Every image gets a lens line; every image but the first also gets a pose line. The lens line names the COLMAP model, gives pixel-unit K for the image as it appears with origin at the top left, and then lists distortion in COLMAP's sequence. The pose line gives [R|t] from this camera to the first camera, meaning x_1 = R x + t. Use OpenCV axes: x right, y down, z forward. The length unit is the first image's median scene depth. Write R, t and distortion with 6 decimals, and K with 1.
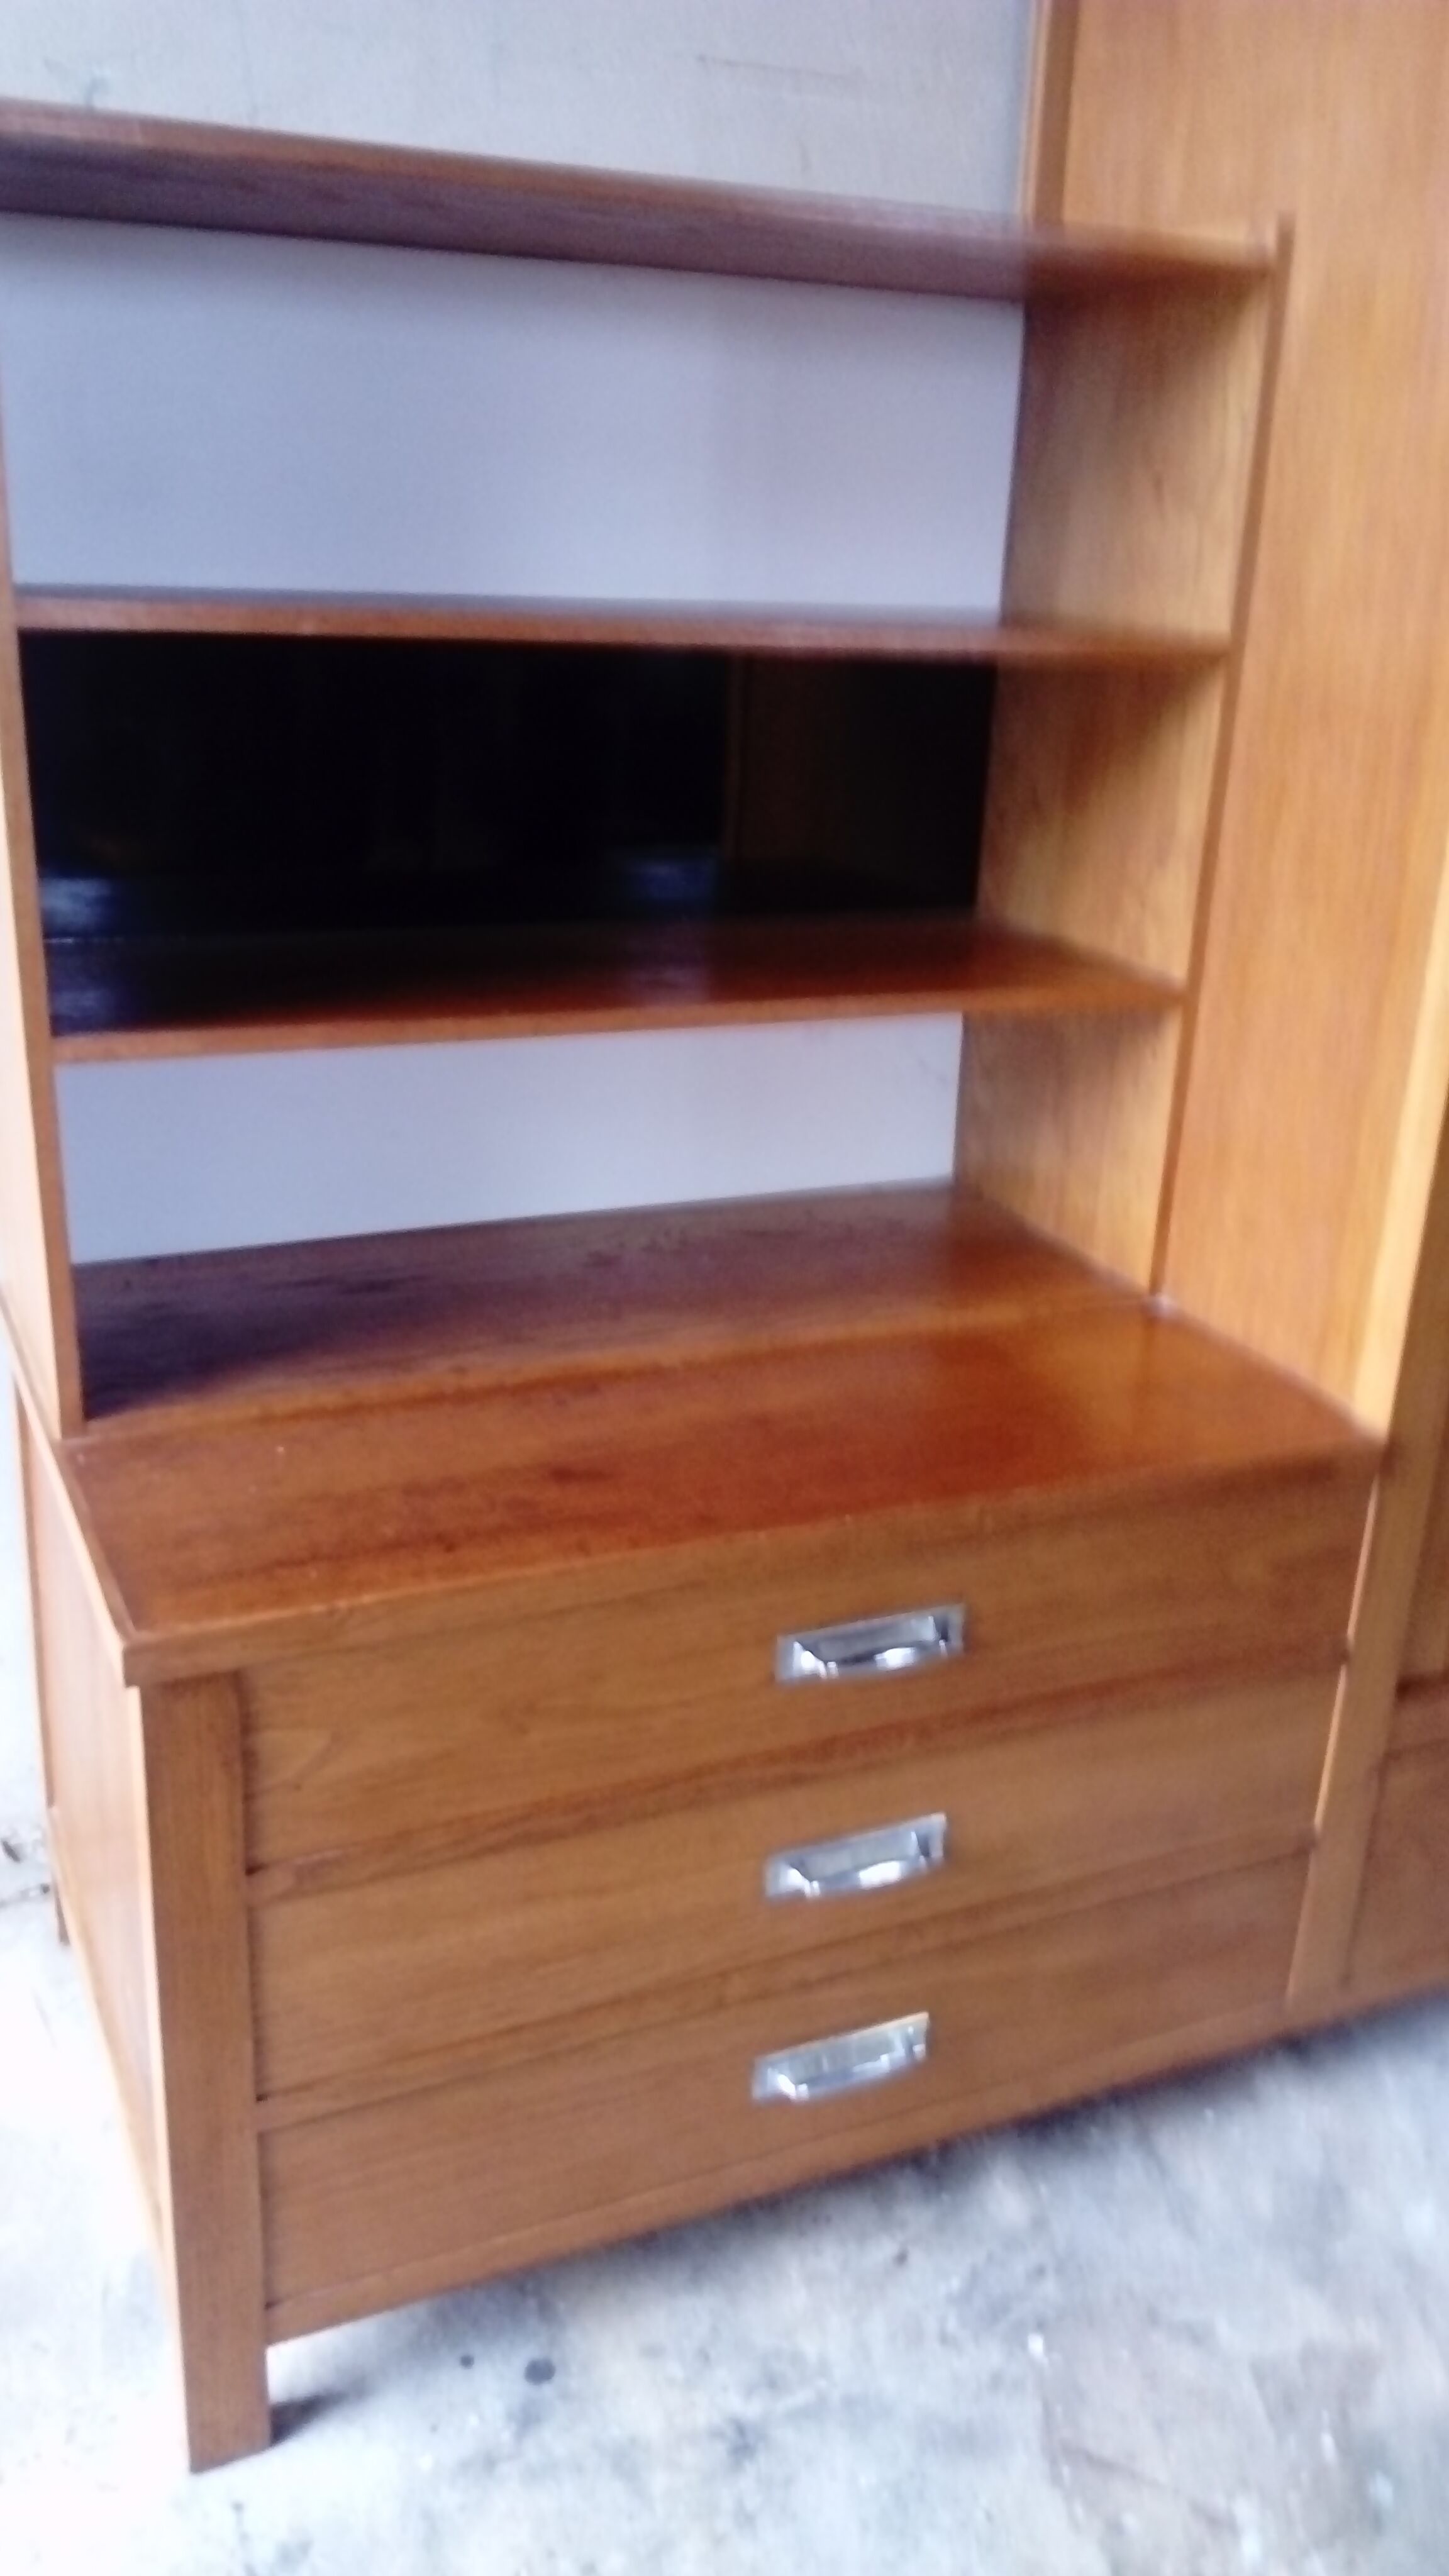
lens RADIAL K [[2037.5, 0, 724.5], [0, 2037.5, 1288.0], [0, 0, 1]] dist [0.002564, -0.001469]
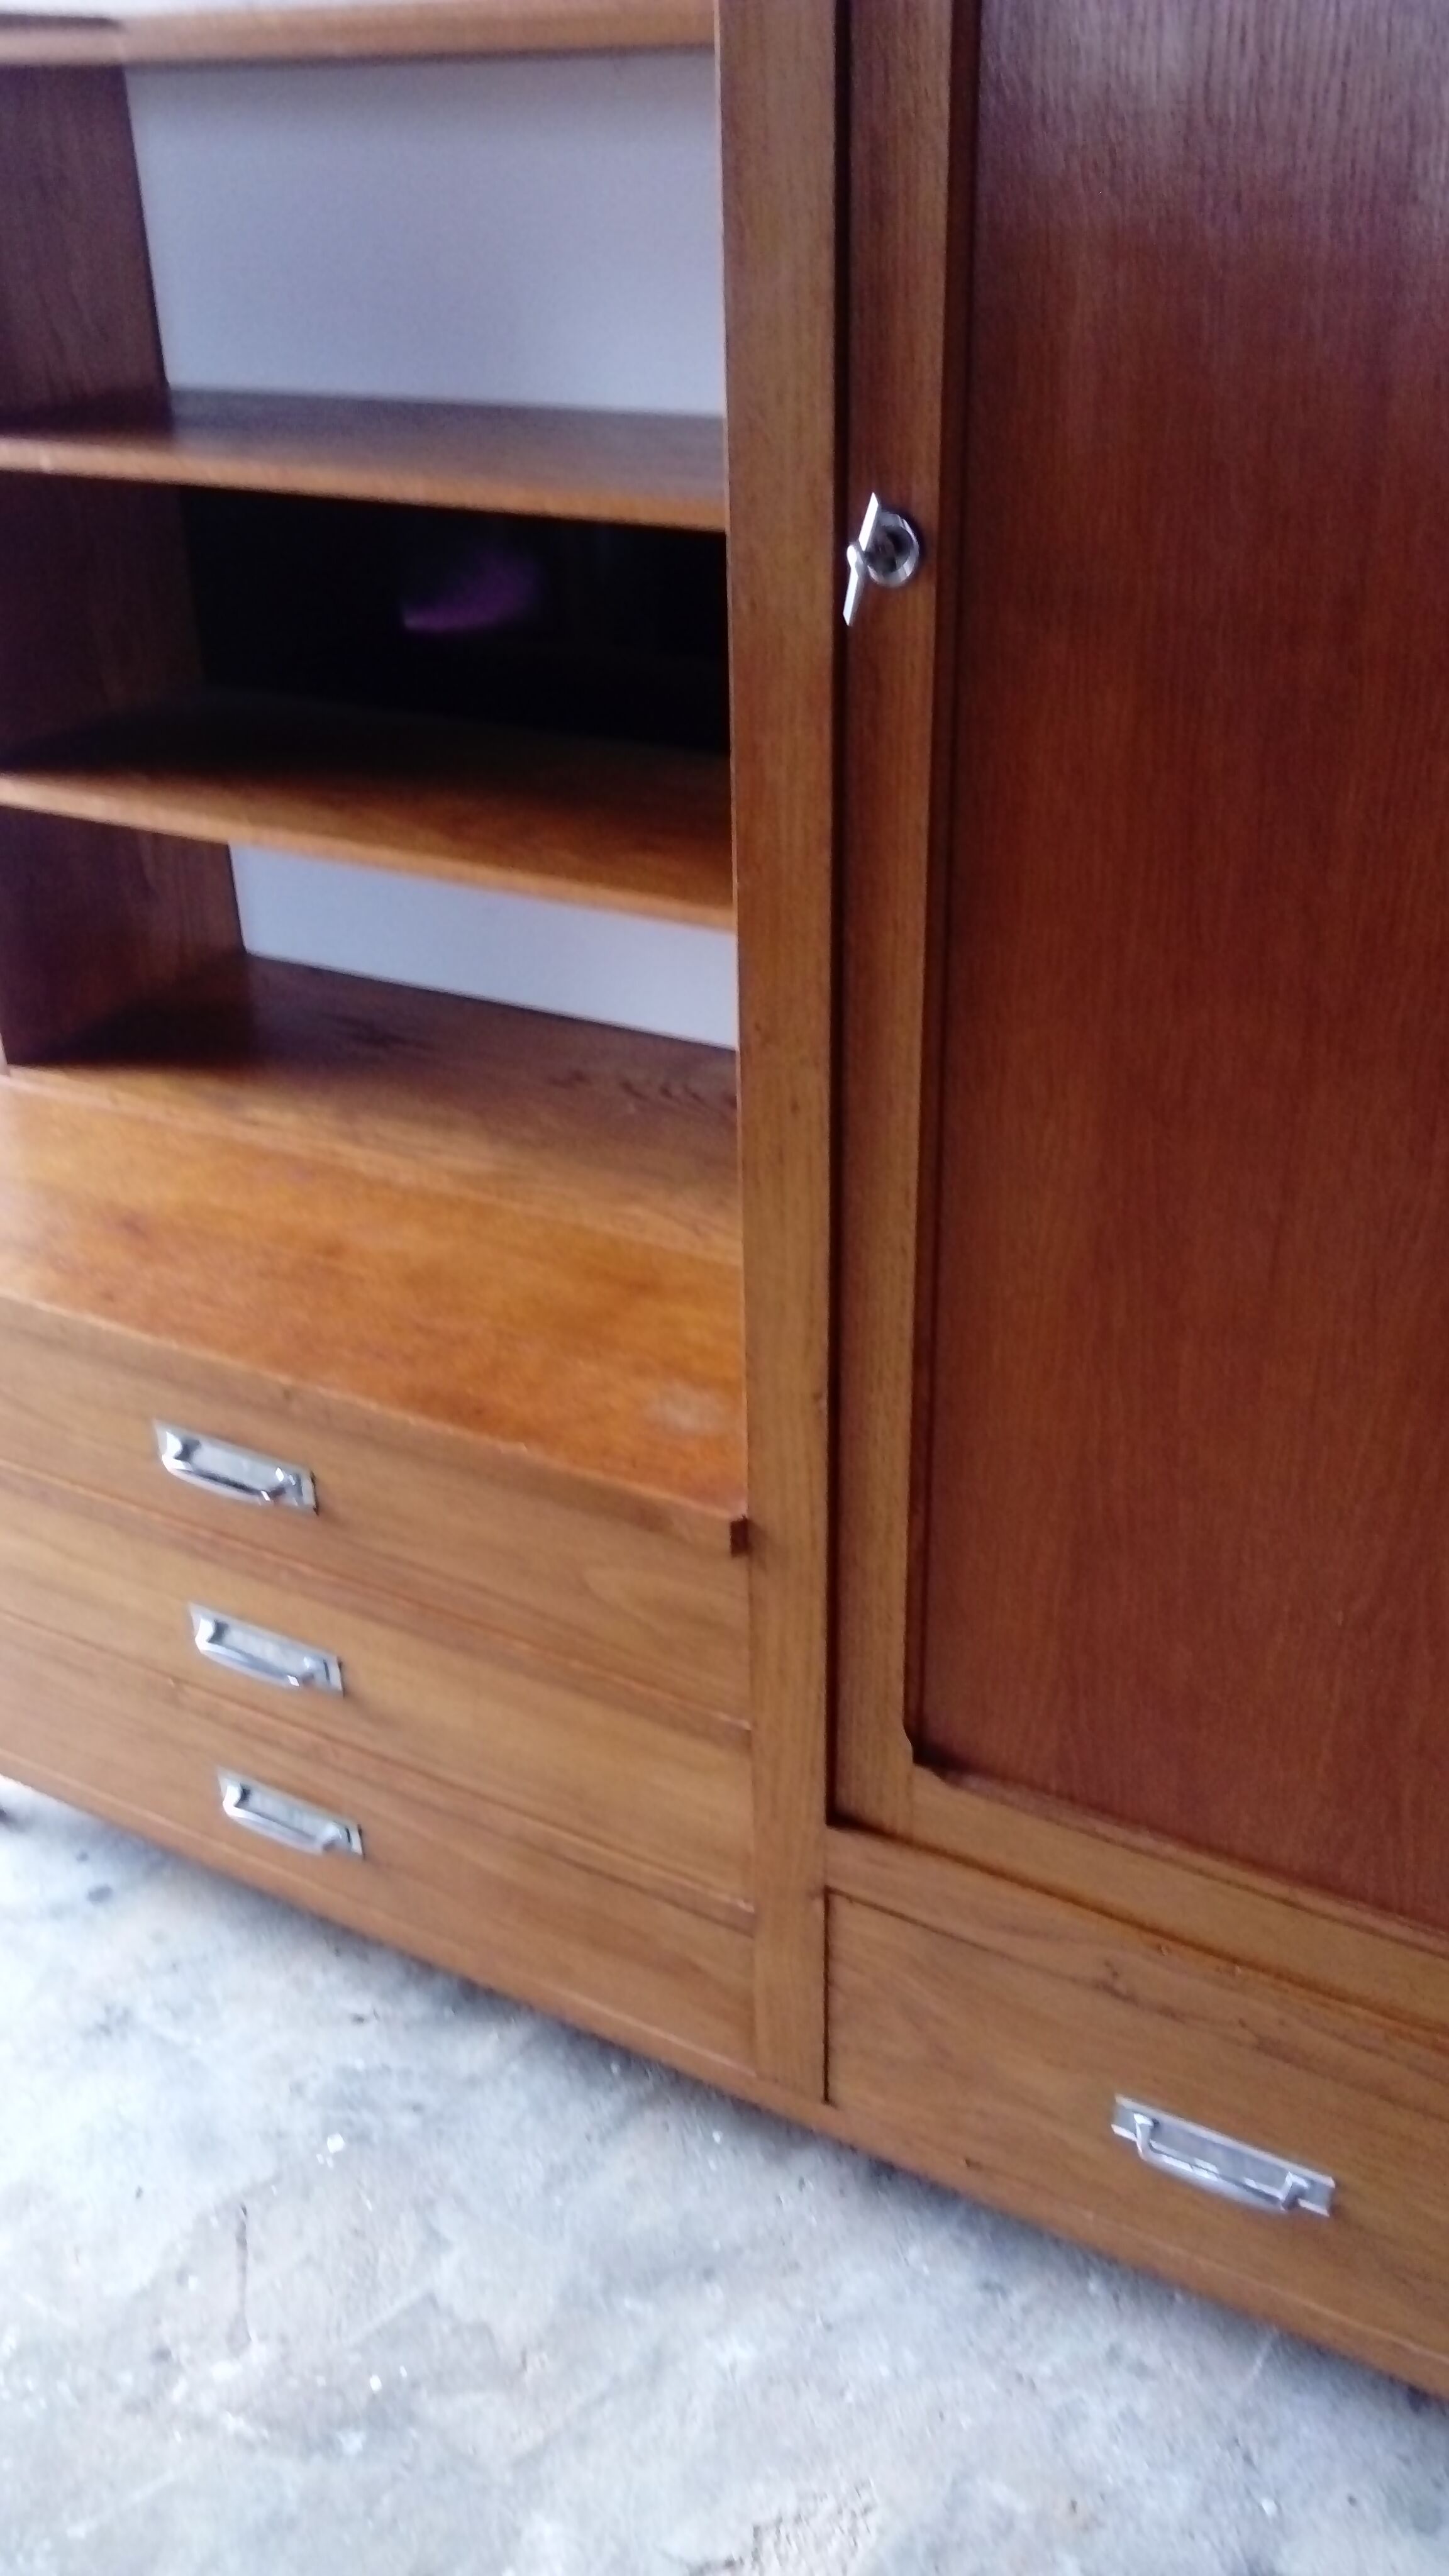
lens RADIAL K [[2086.3, 0, 723.8], [0, 2086.3, 1268.4], [0, 0, 1]] dist [0.036616, -0.089340]
pose [[0.613726, 0.347930, -0.708721, 0.938929], [-0.228879, 0.937520, 0.262052, -0.263357], [0.755616, 0.001383, 0.655014, 0.444925]]
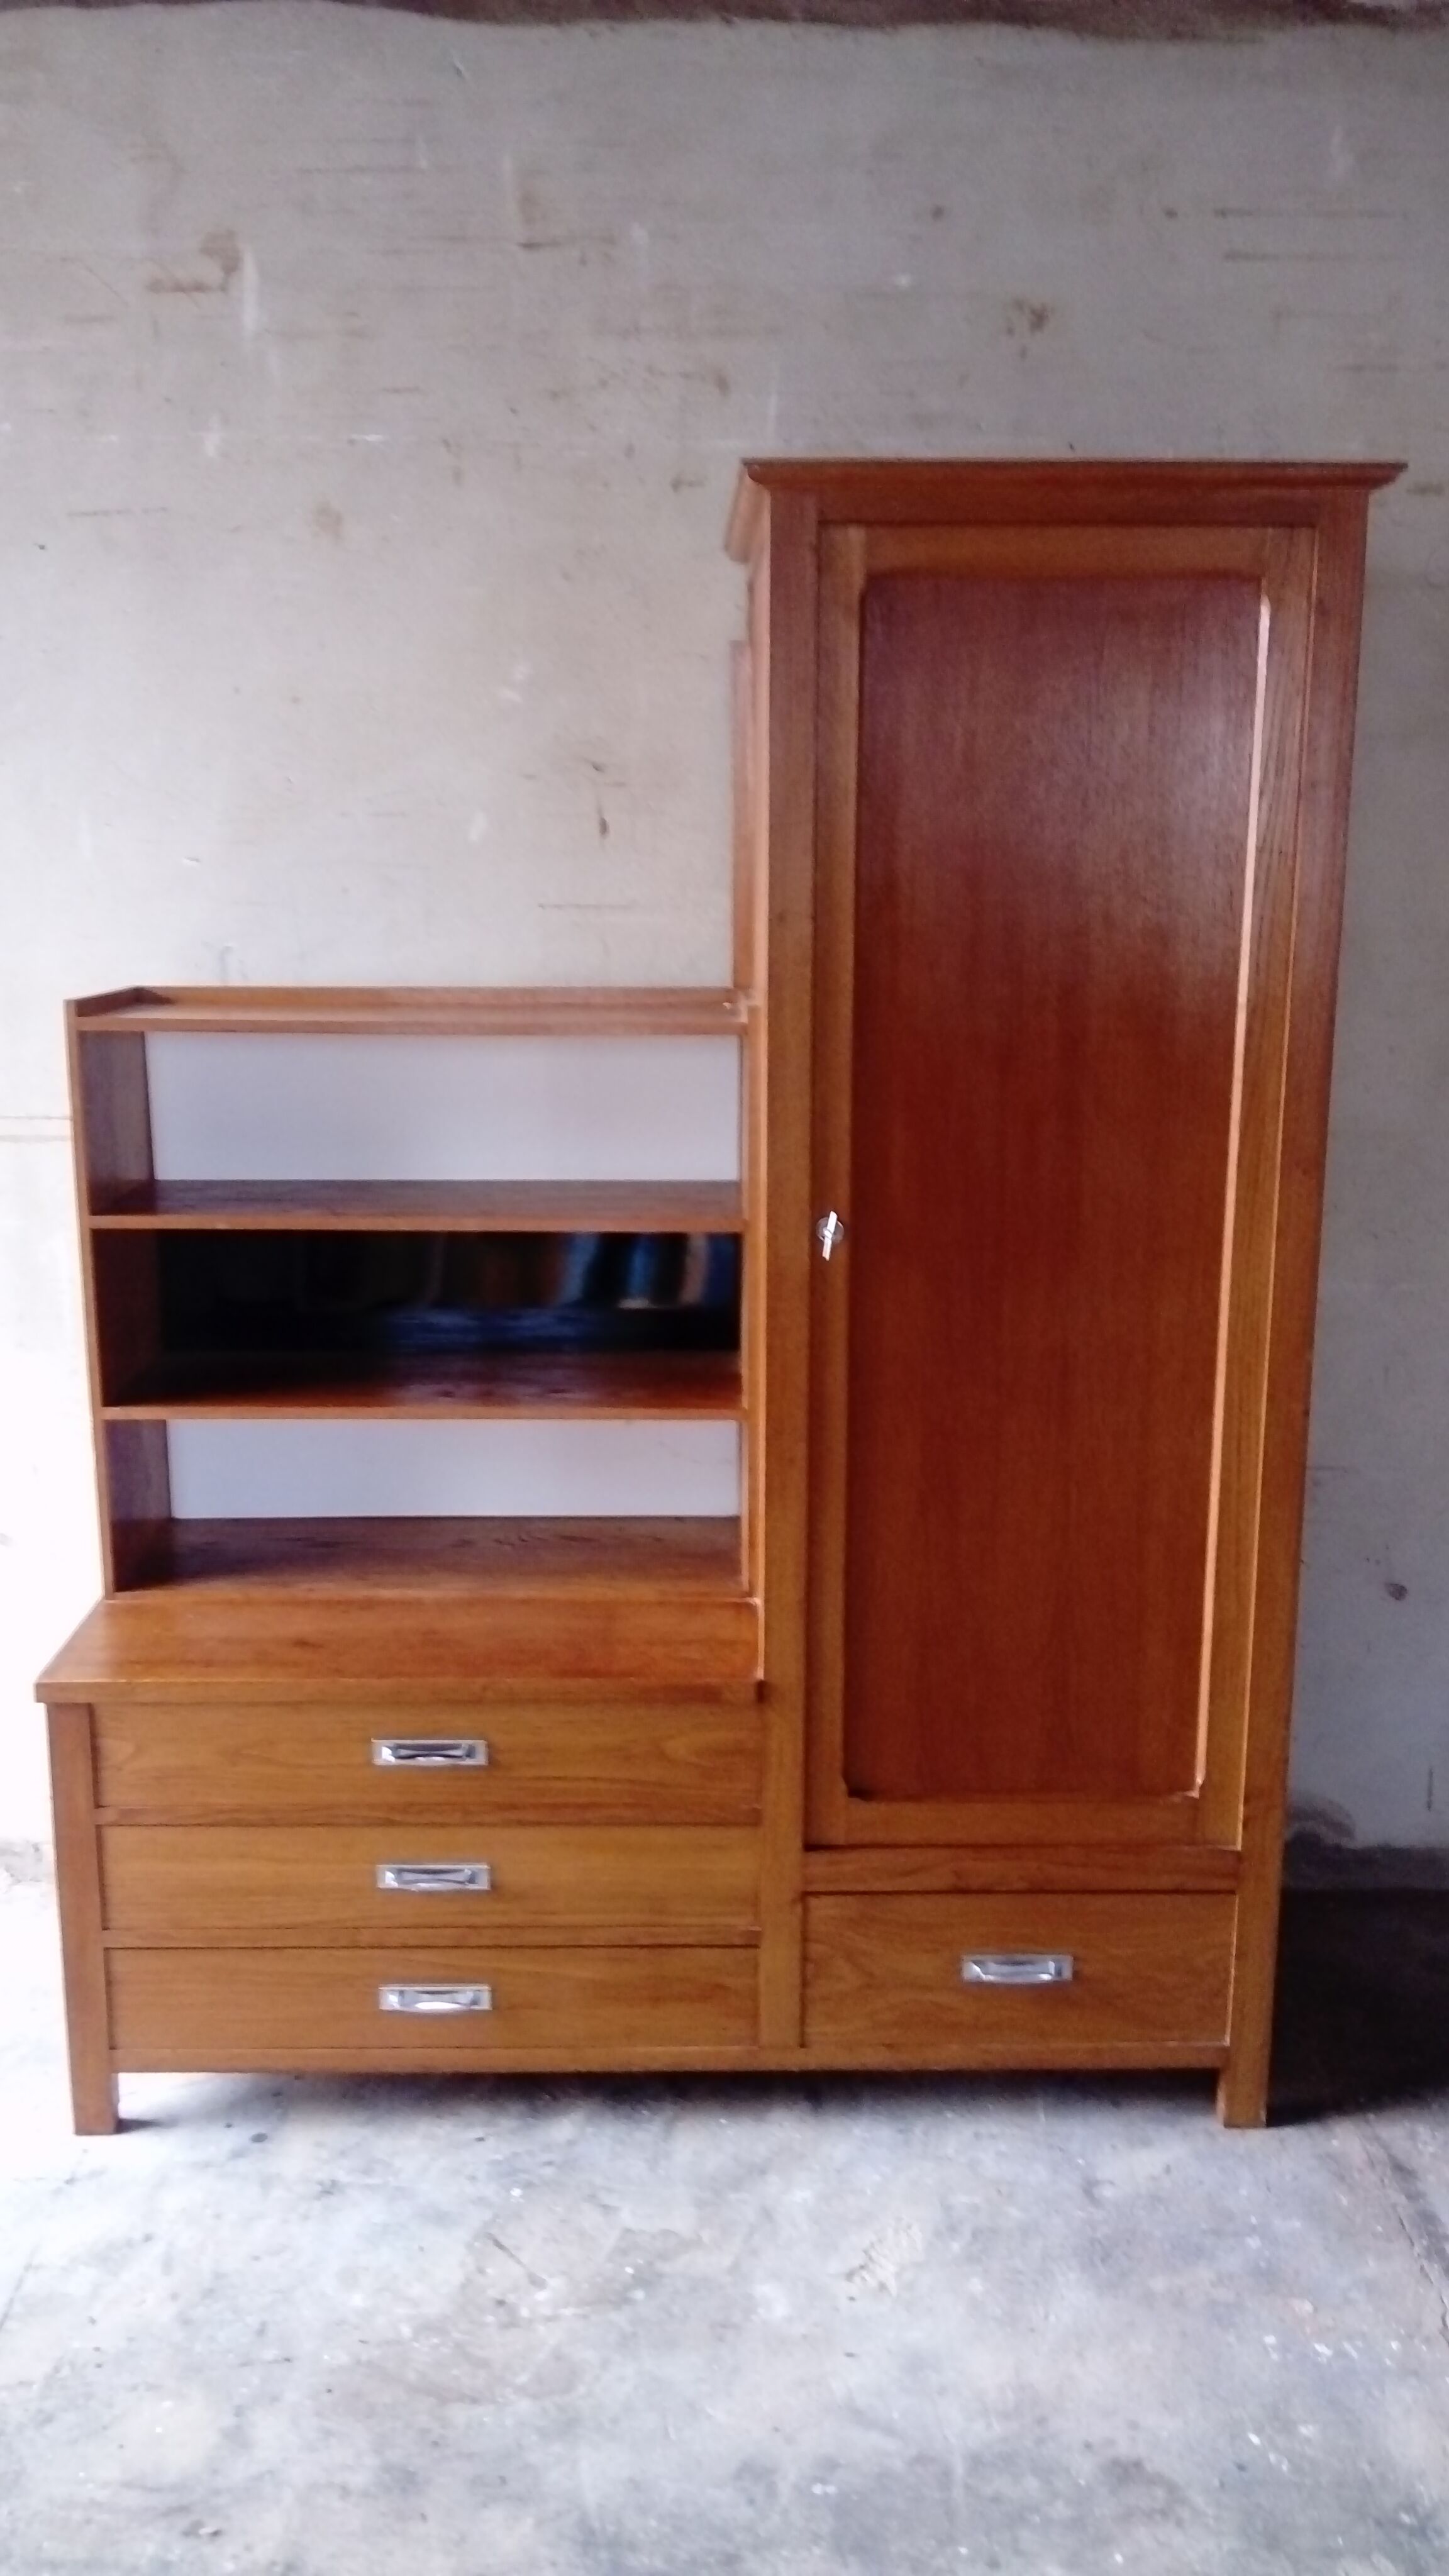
lens RADIAL K [[2014.5, 0, 726.8], [0, 2014.5, 1257.4], [0, 0, 1]] dist [0.011709, -0.049230]
pose [[0.922458, 0.037079, -0.384313, 0.980699], [-0.099834, 0.984433, -0.144652, -0.033223], [0.372967, 0.171803, 0.911800, -0.650392]]
